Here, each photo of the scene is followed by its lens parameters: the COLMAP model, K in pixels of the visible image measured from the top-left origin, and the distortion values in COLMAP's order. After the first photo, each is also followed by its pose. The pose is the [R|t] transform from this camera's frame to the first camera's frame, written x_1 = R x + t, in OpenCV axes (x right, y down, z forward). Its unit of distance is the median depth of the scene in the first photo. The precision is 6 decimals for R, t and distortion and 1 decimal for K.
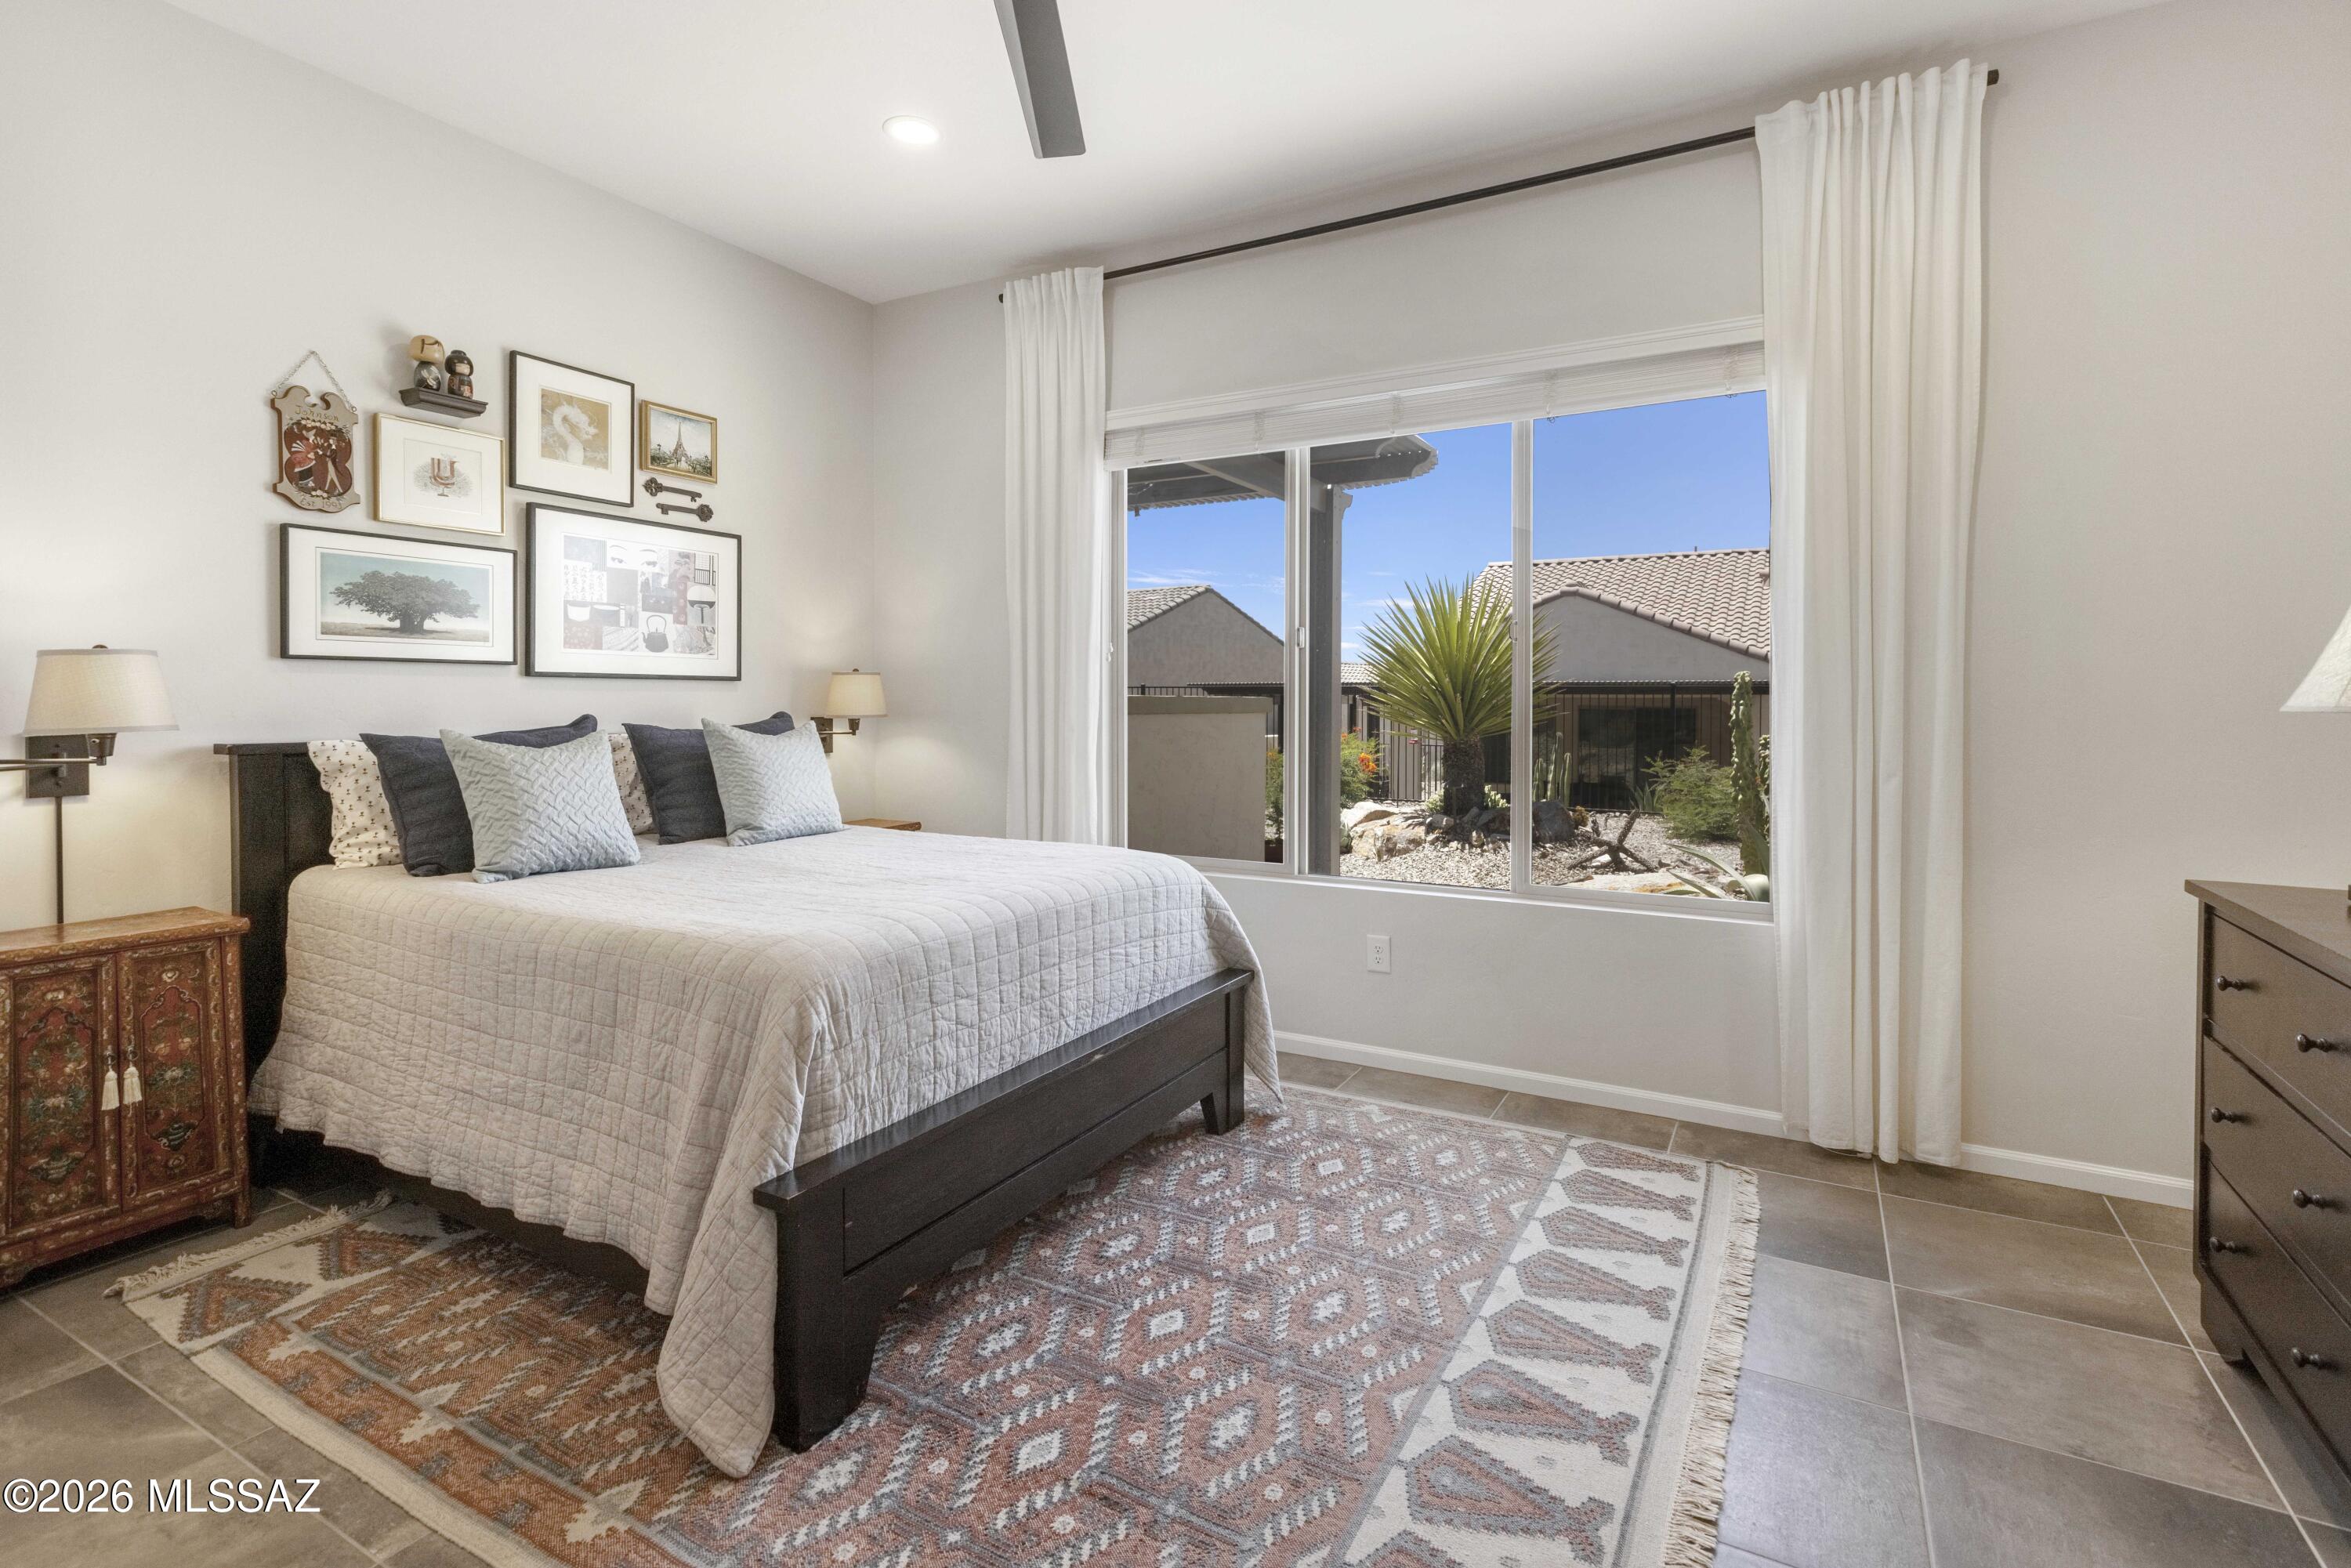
lens RADIAL K [[1095.8, 0, 1207.6], [0, 1095.8, 712.1], [0, 0, 1]] dist [0.013789, 0.000231]
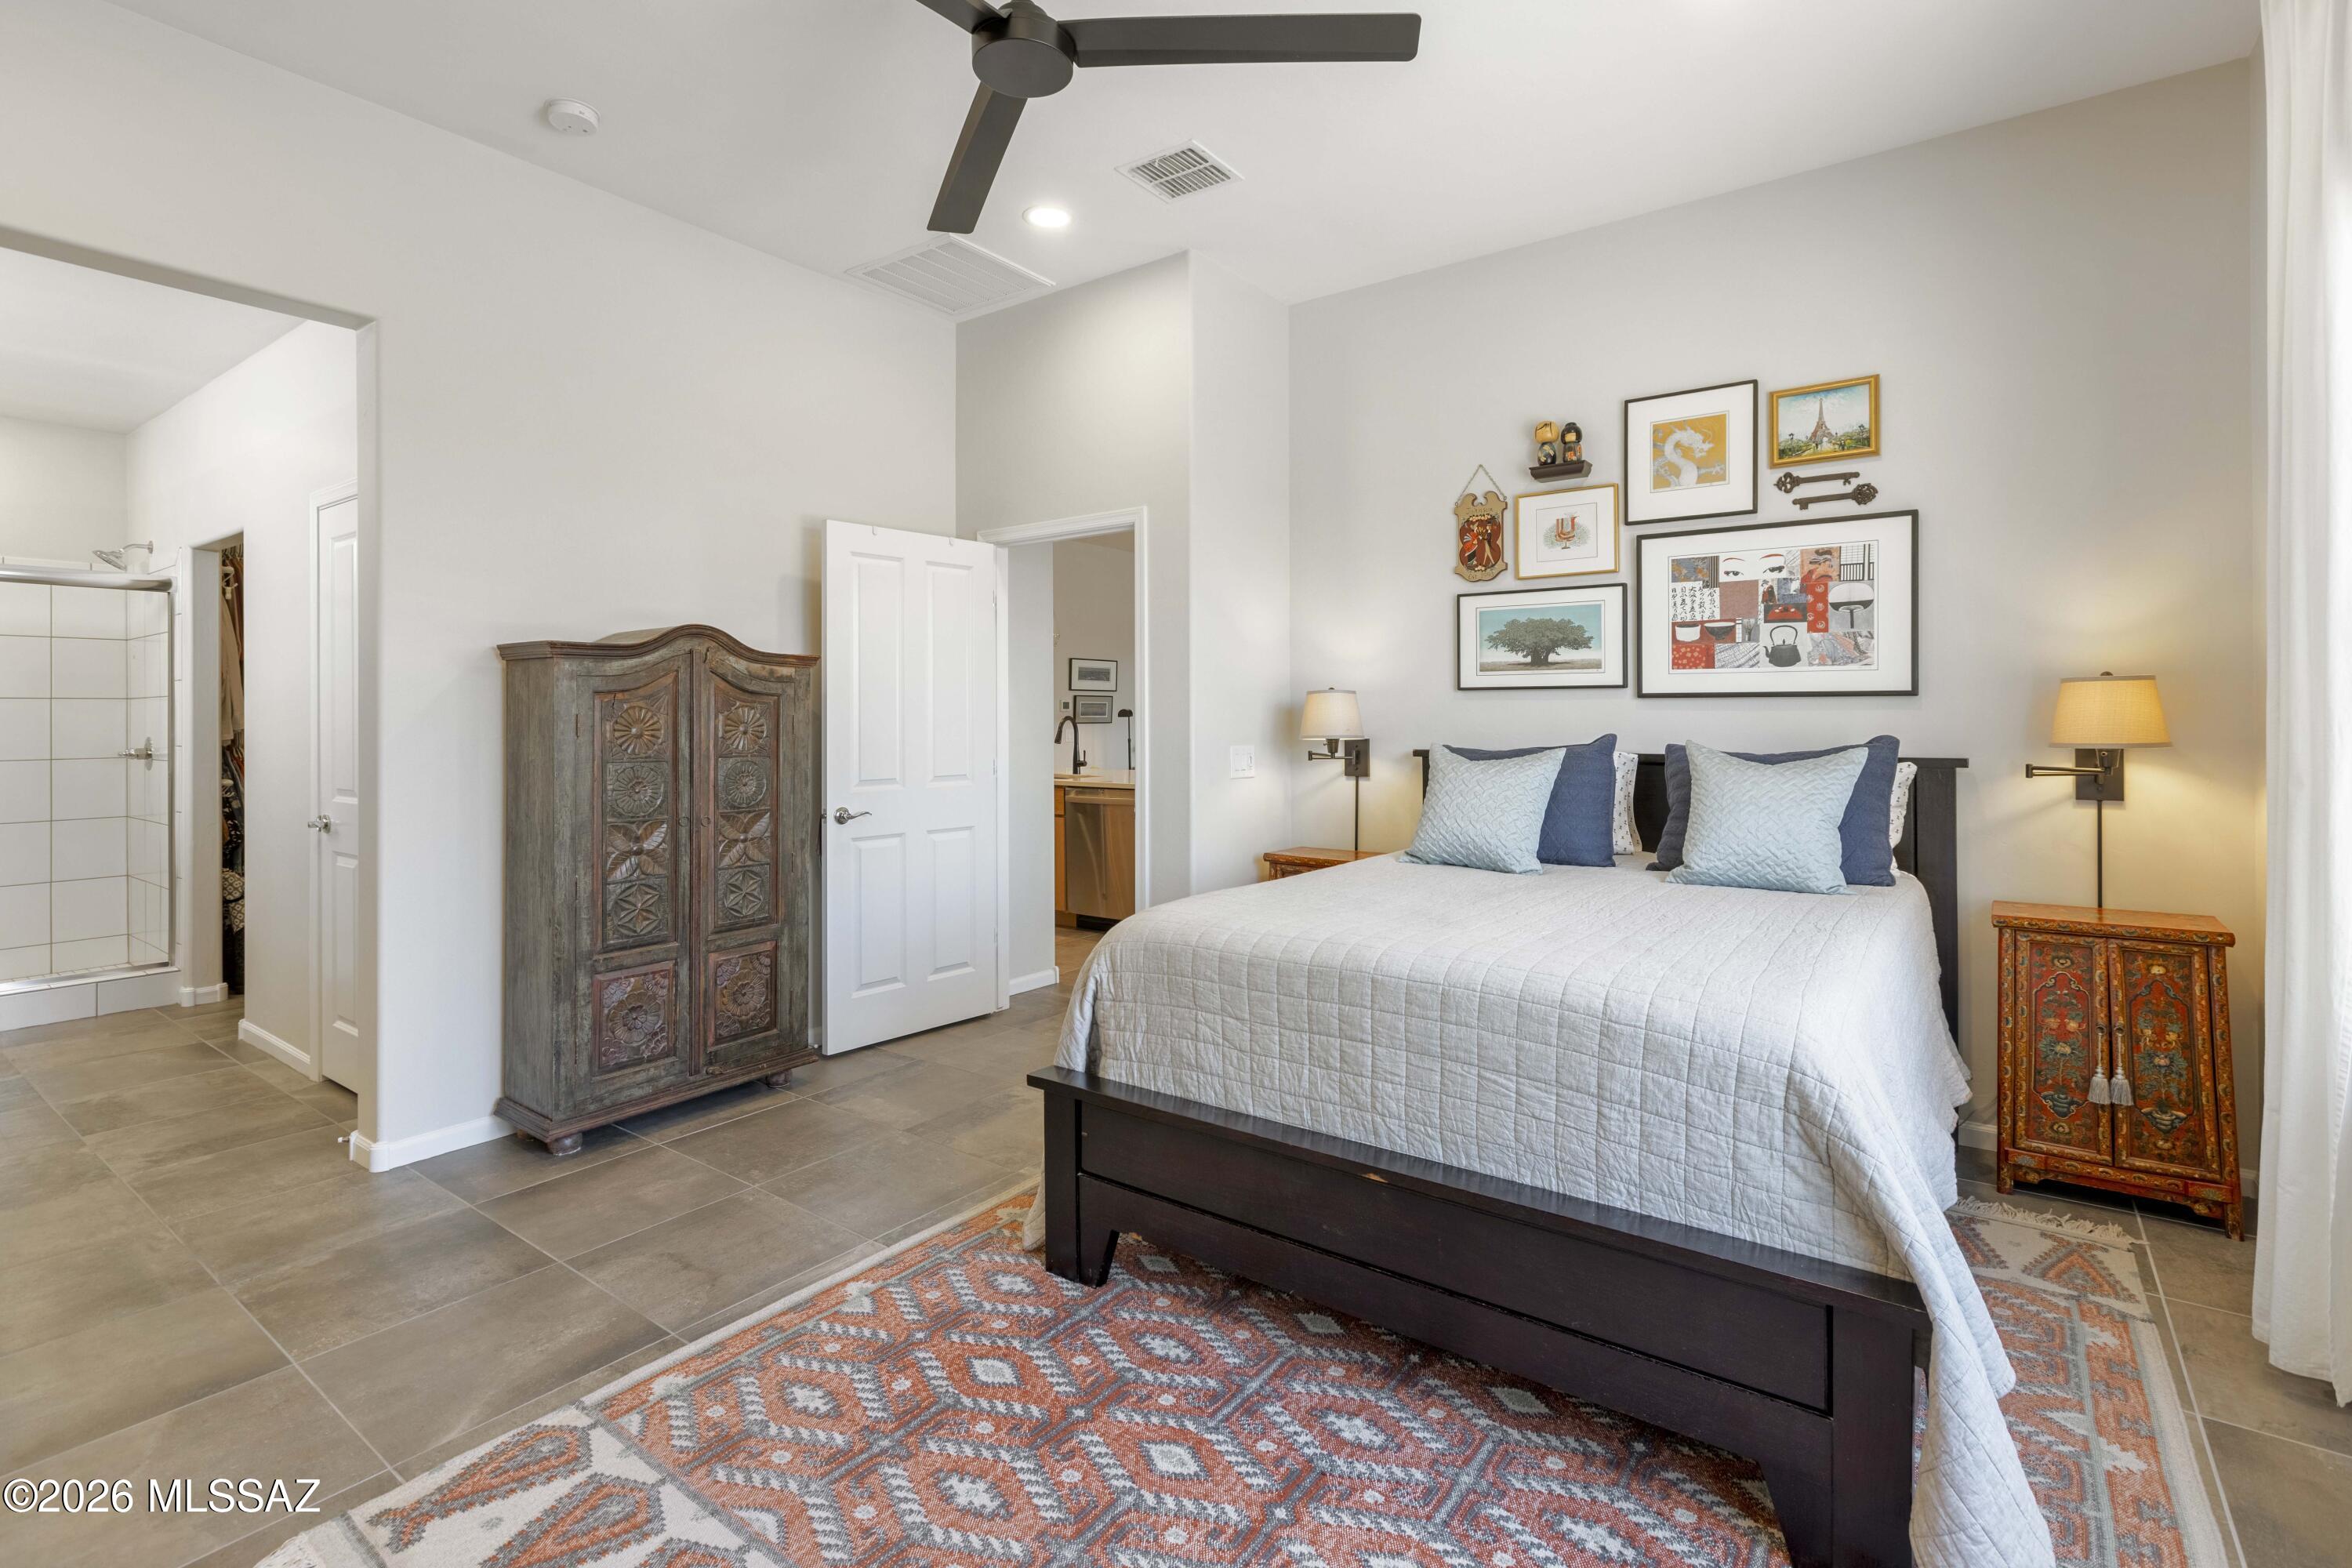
lens RADIAL K [[1096.3, 0, 1180.7], [0, 1096.3, 717.1], [0, 0, 1]] dist [0.013789, 0.000231]
pose [[-0.129613, 0.002834, -0.991561, 0.512852], [-0.008686, 0.999954, 0.003993, -0.014073], [0.991527, 0.009130, -0.129583, 0.706577]]
